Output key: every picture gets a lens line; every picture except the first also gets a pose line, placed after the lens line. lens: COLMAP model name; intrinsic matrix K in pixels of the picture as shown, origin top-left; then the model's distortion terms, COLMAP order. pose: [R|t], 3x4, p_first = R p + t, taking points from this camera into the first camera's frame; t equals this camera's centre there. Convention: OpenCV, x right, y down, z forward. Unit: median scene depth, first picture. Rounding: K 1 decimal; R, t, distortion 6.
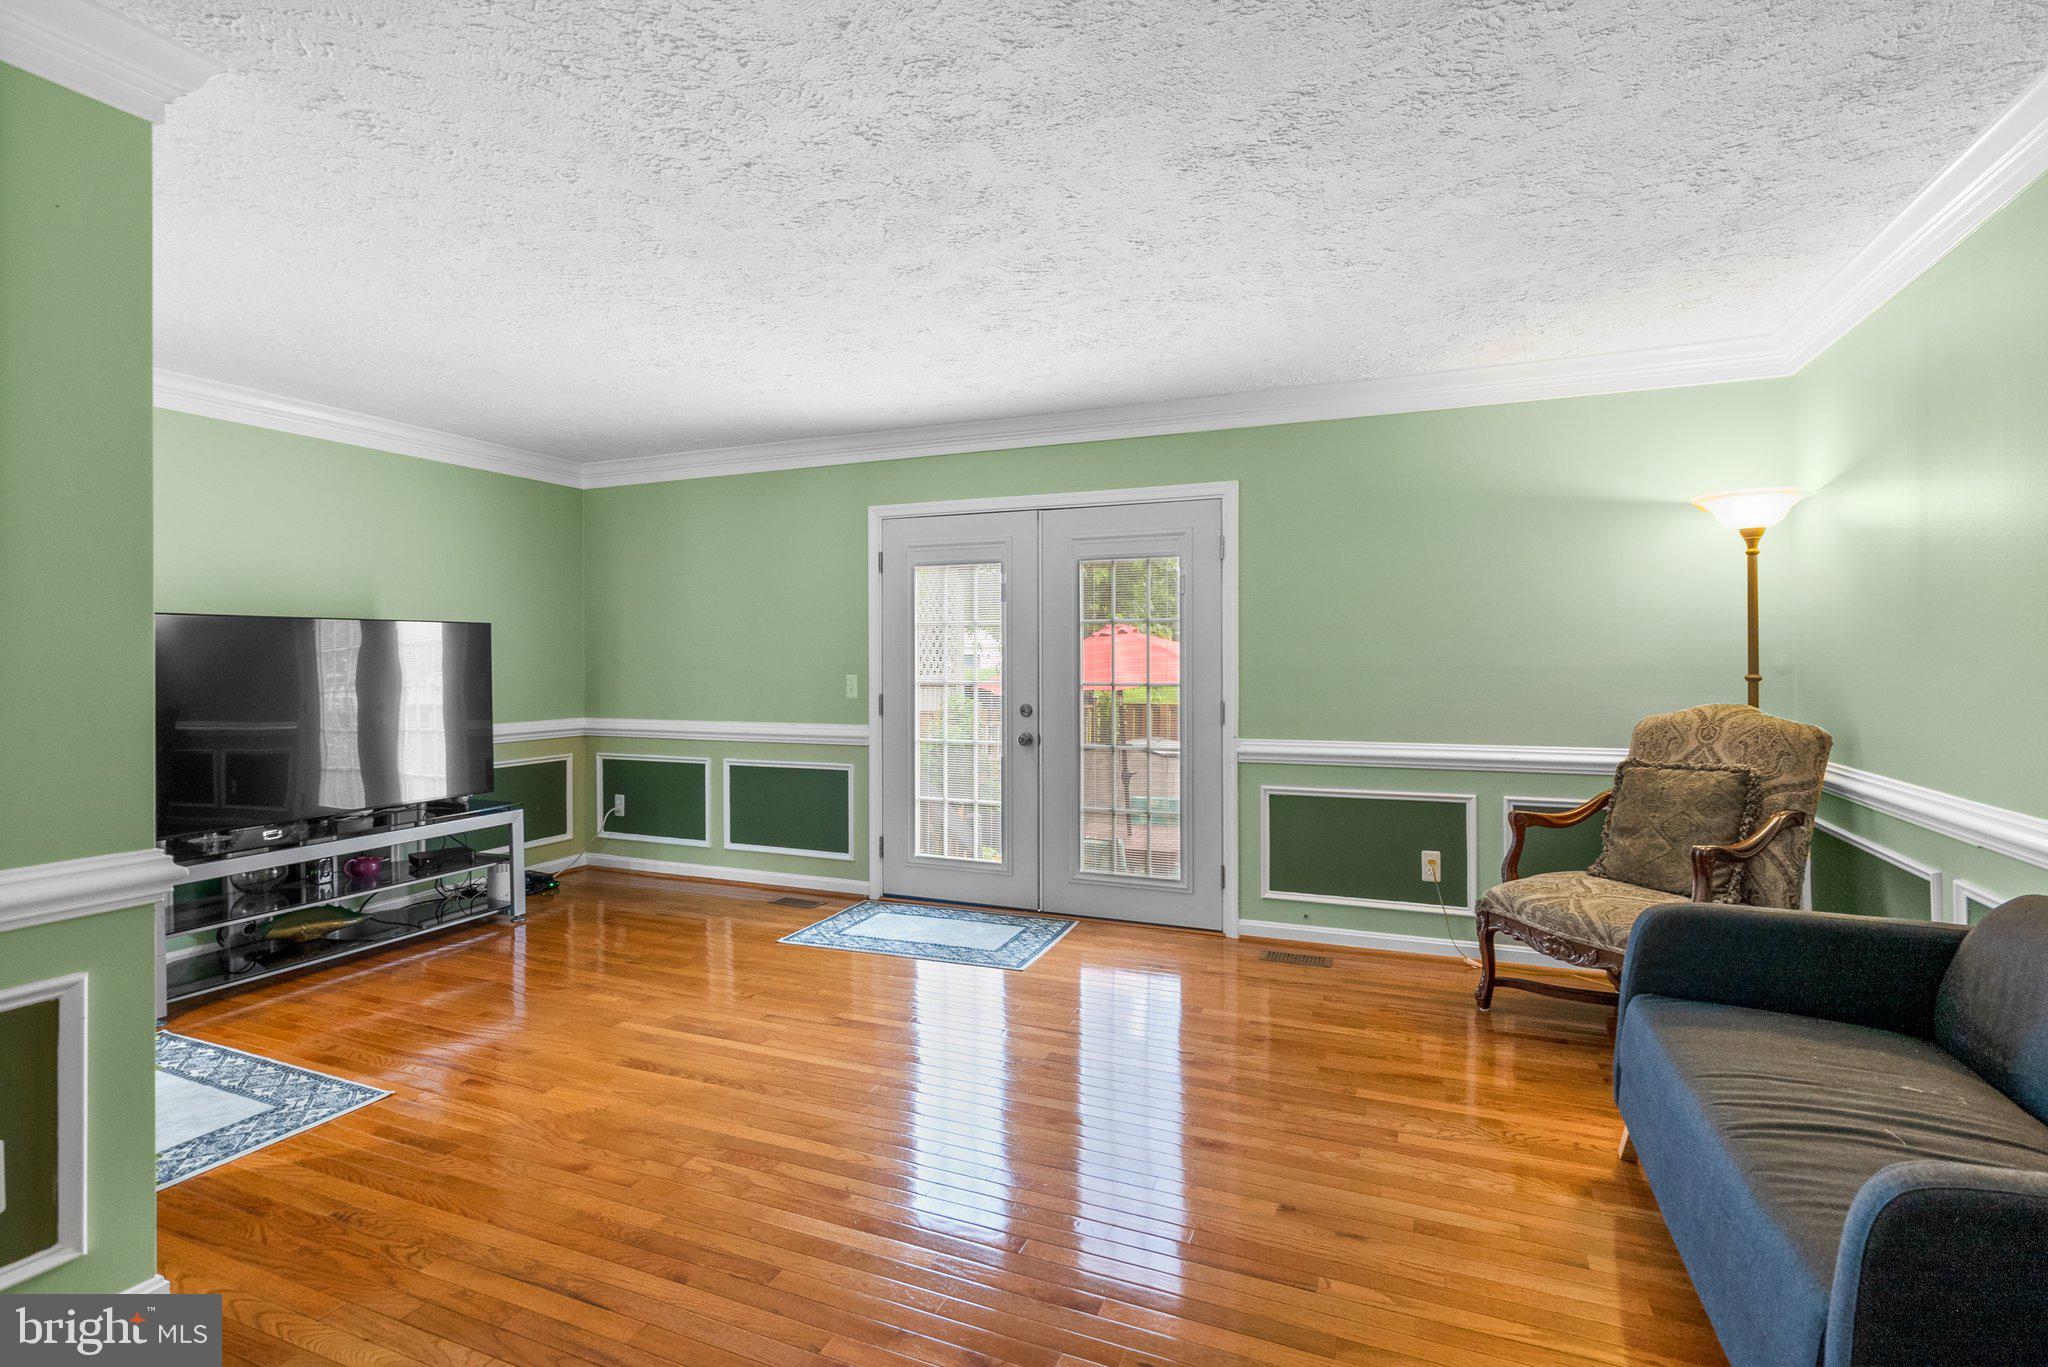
lens RADIAL K [[945.3, 0, 1058.4], [0, 945.3, 664.9], [0, 0, 1]] dist [-0.000433, 0.000568]
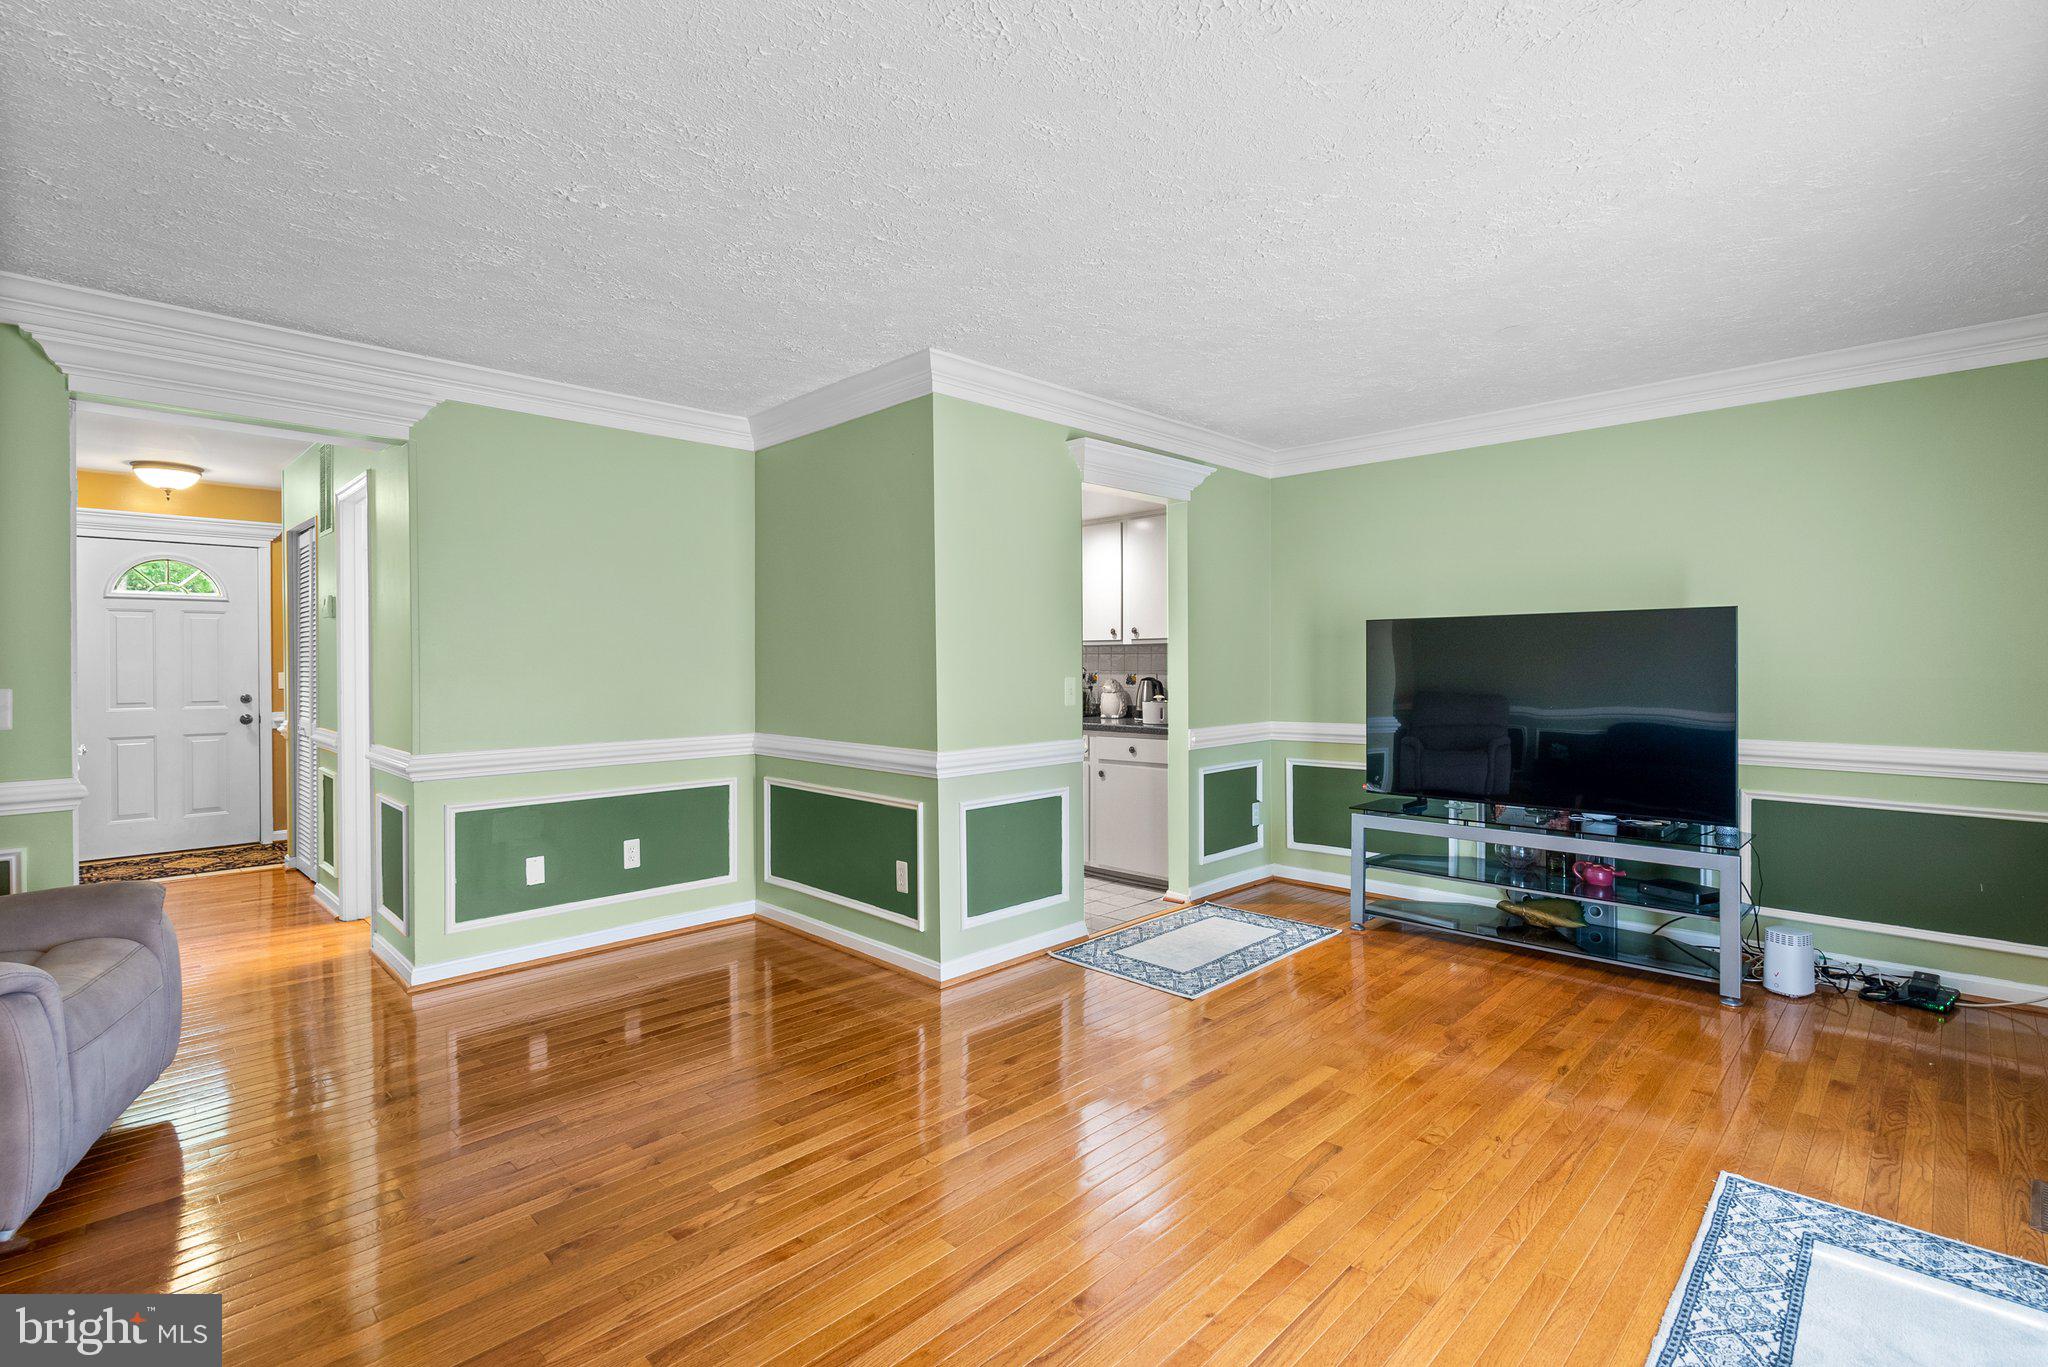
lens RADIAL K [[945.3, 0, 1004.0], [0, 945.3, 662.1], [0, 0, 1]] dist [-0.000433, 0.000568]
pose [[-0.390396, 0.010476, -0.920587, 0.478183], [-0.001479, 0.999927, 0.012006, -0.009287], [0.920646, 0.006048, -0.390352, 1.096230]]
